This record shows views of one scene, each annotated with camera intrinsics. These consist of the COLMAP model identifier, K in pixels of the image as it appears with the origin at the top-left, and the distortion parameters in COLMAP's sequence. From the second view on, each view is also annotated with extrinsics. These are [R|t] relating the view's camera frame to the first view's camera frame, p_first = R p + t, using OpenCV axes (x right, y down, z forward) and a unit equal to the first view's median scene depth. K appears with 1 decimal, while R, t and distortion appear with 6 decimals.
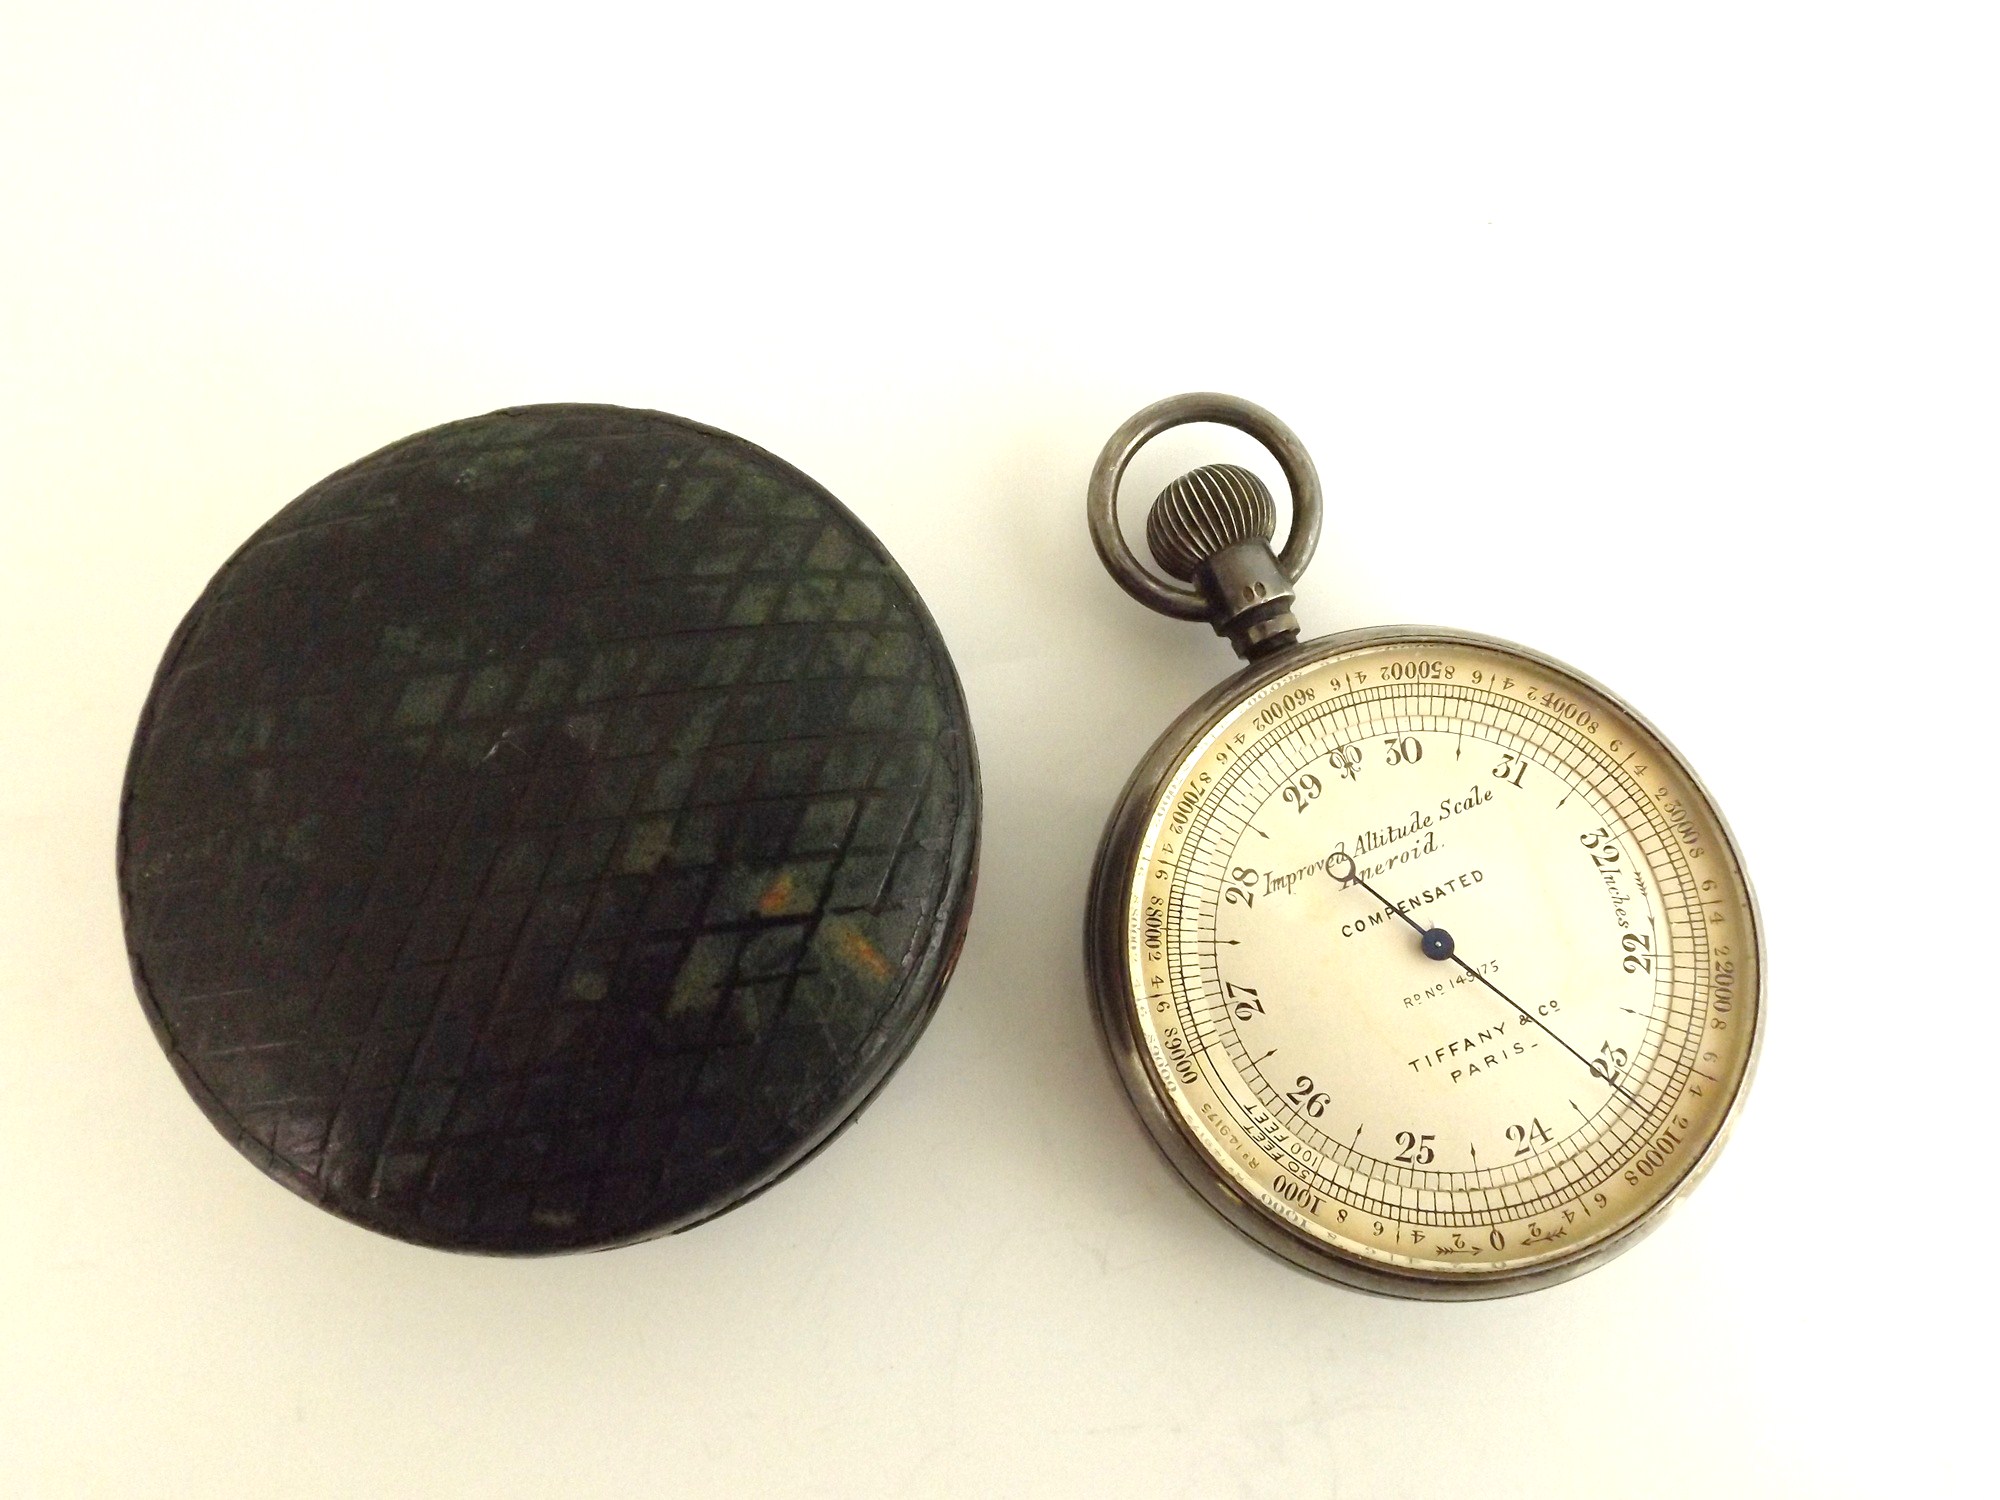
lens RADIAL K [[1430.5, 0, 1000.0], [0, 1430.5, 750.0], [0, 0, 1]] dist [0.029462, -0.066216]
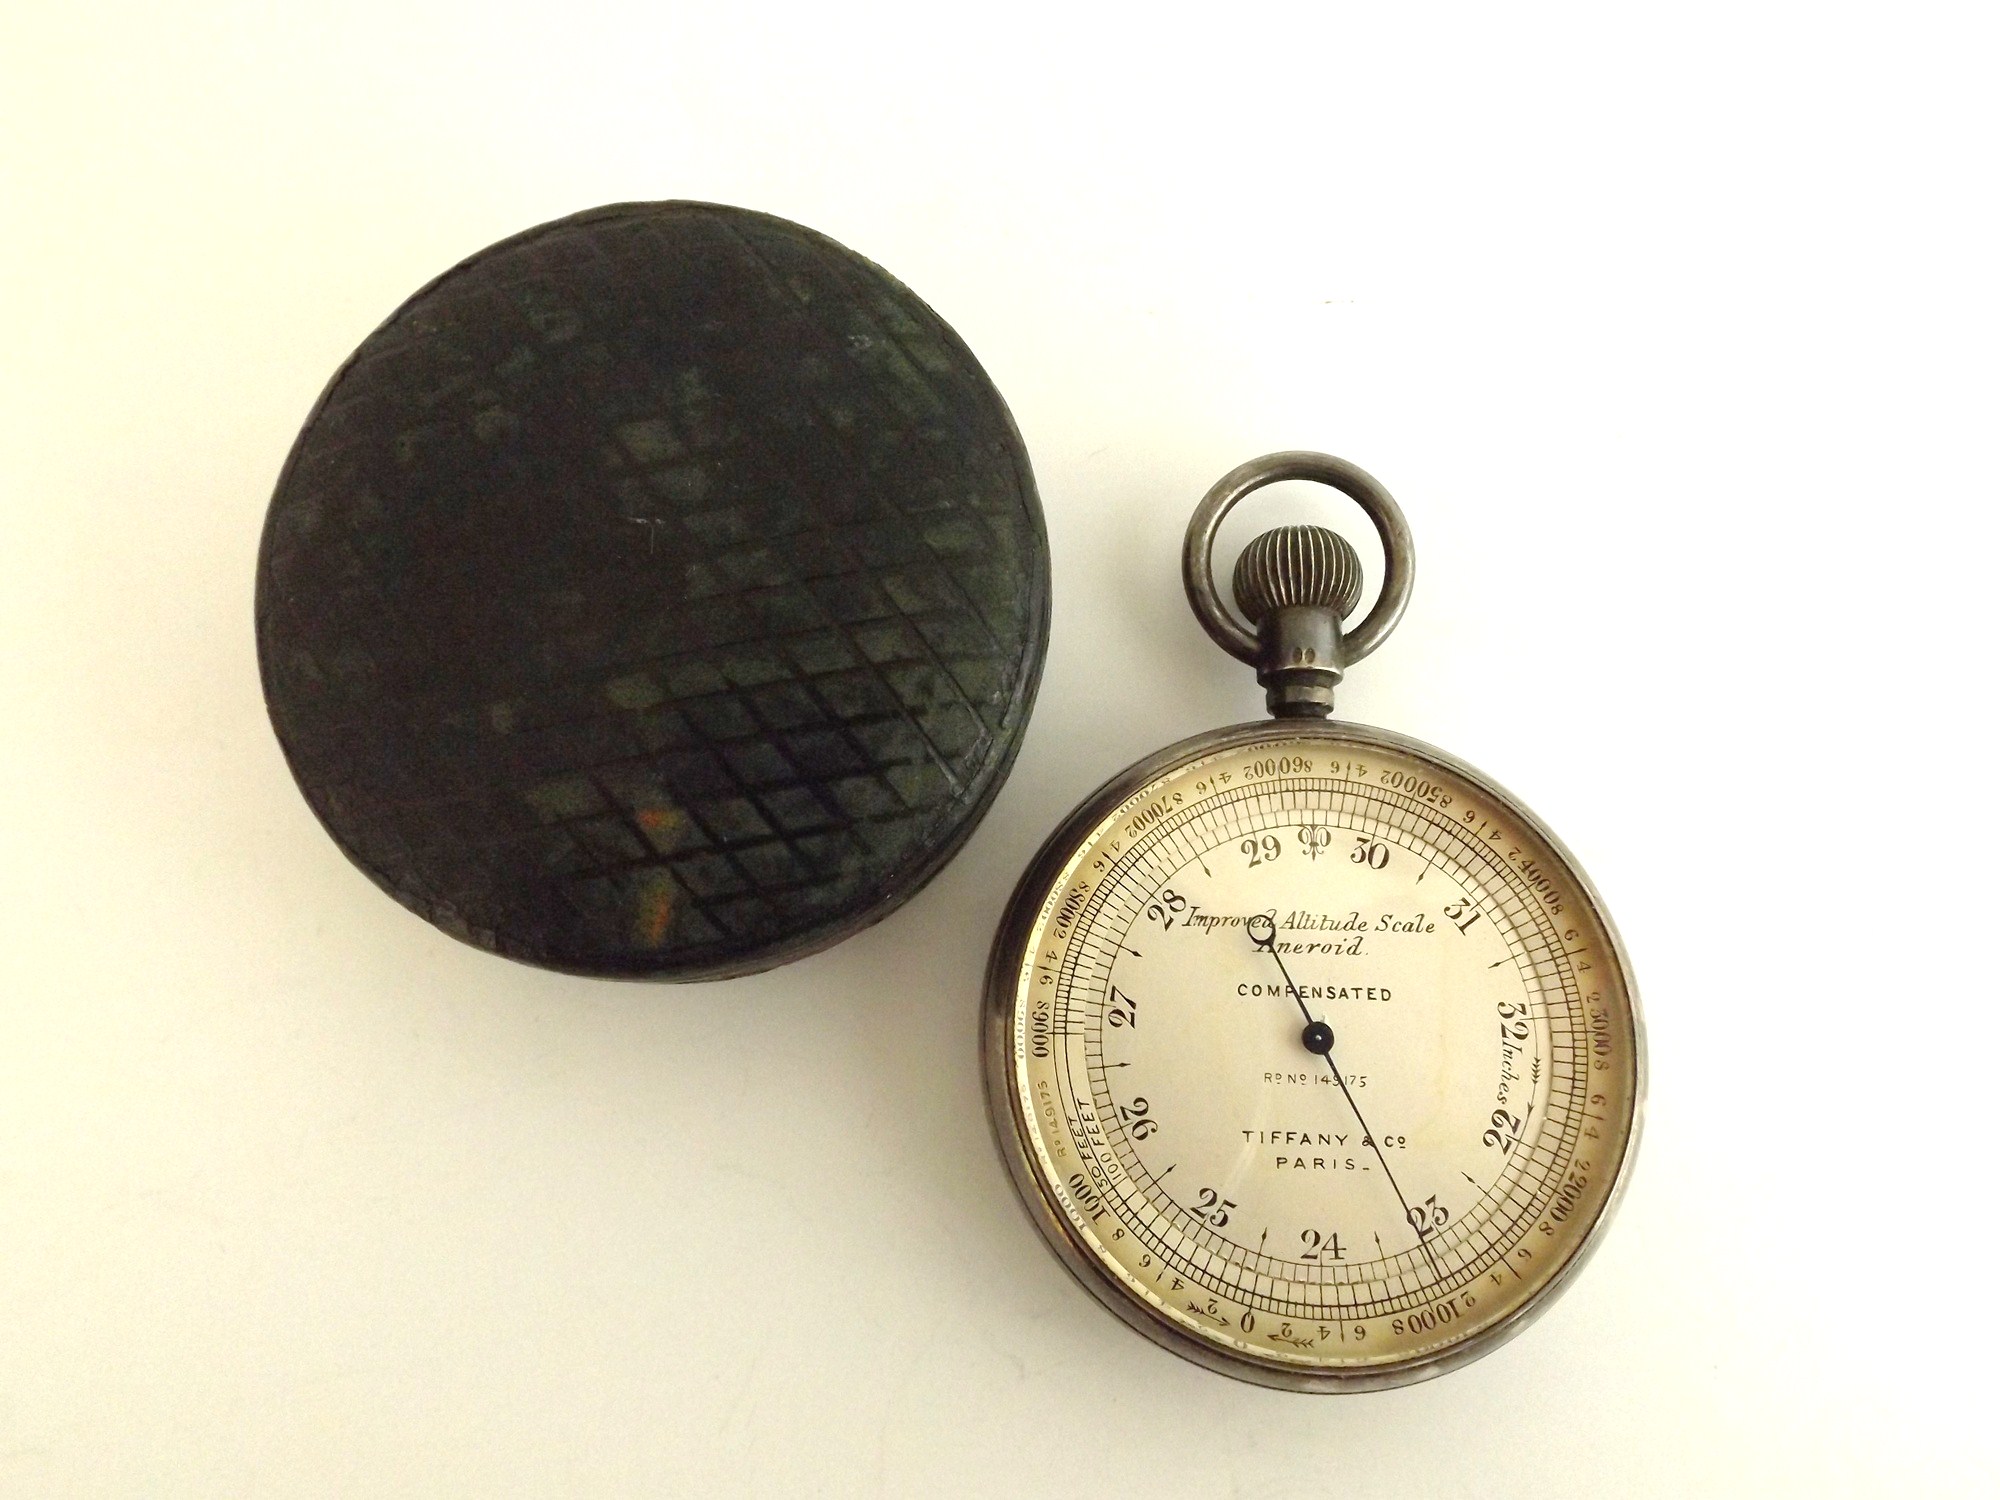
lens RADIAL K [[1430.5, 0, 1000.0], [0, 1430.5, 750.0], [0, 0, 1]] dist [0.029462, -0.066216]
pose [[0.909641, 0.400676, -0.109597, 0.129046], [-0.400501, 0.915966, 0.024578, 0.013893], [0.110235, 0.021536, 0.993672, -0.039233]]
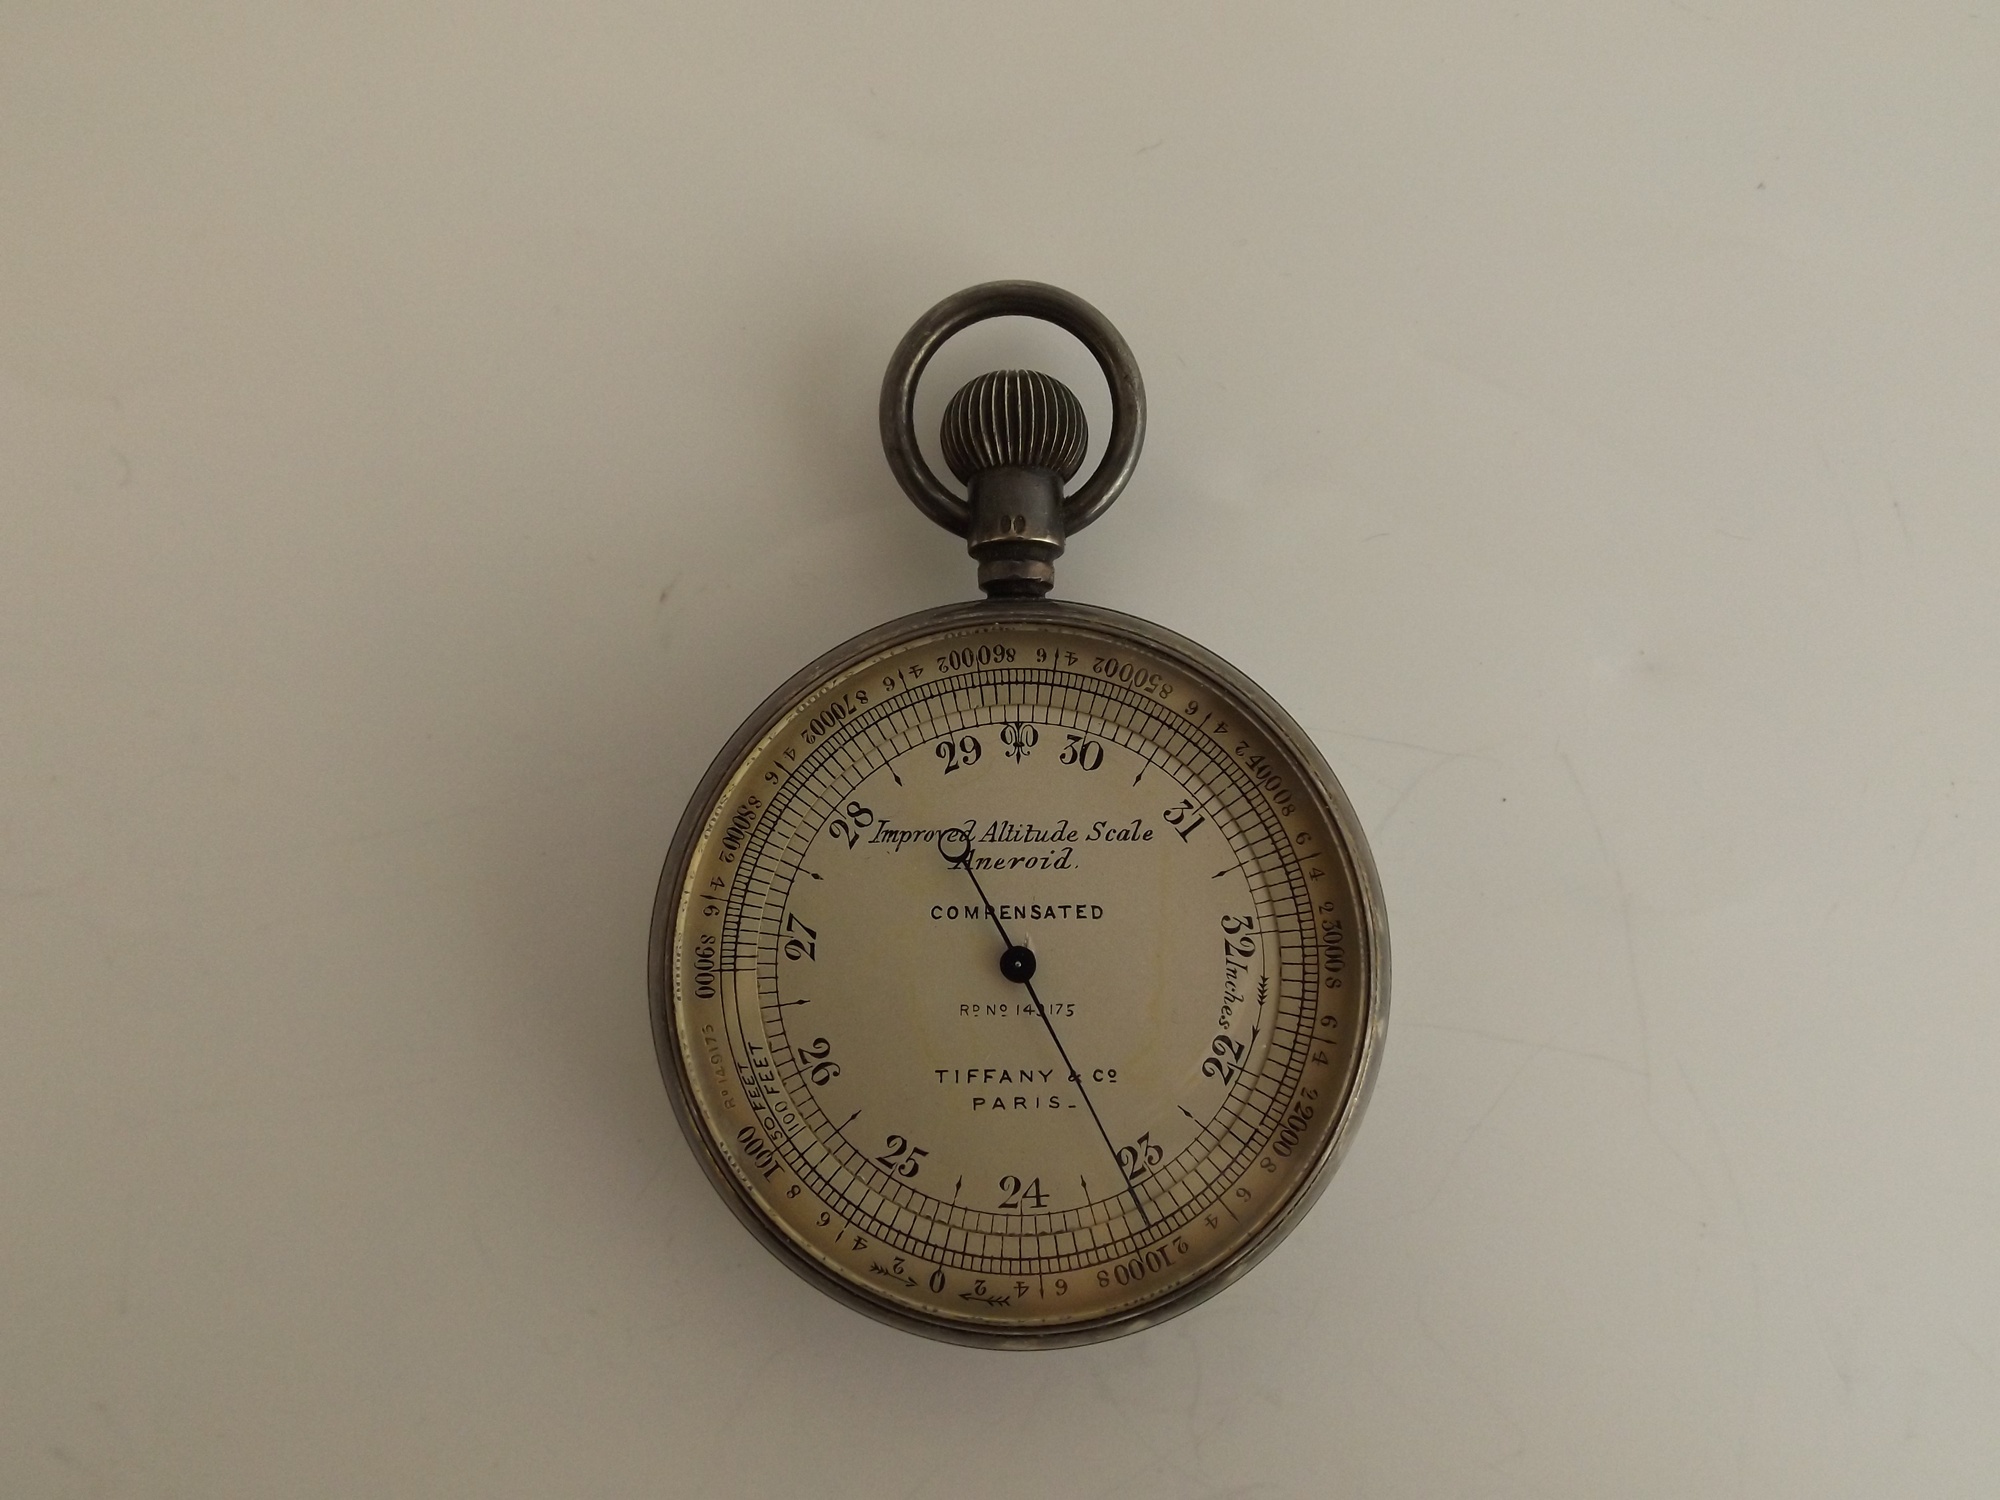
lens RADIAL K [[1430.5, 0, 1000.0], [0, 1430.5, 750.0], [0, 0, 1]] dist [0.029462, -0.066216]
pose [[0.924604, 0.379519, -0.032752, 0.271741], [-0.374141, 0.920923, 0.109176, -0.081909], [0.071596, -0.088691, 0.993483, 0.117564]]
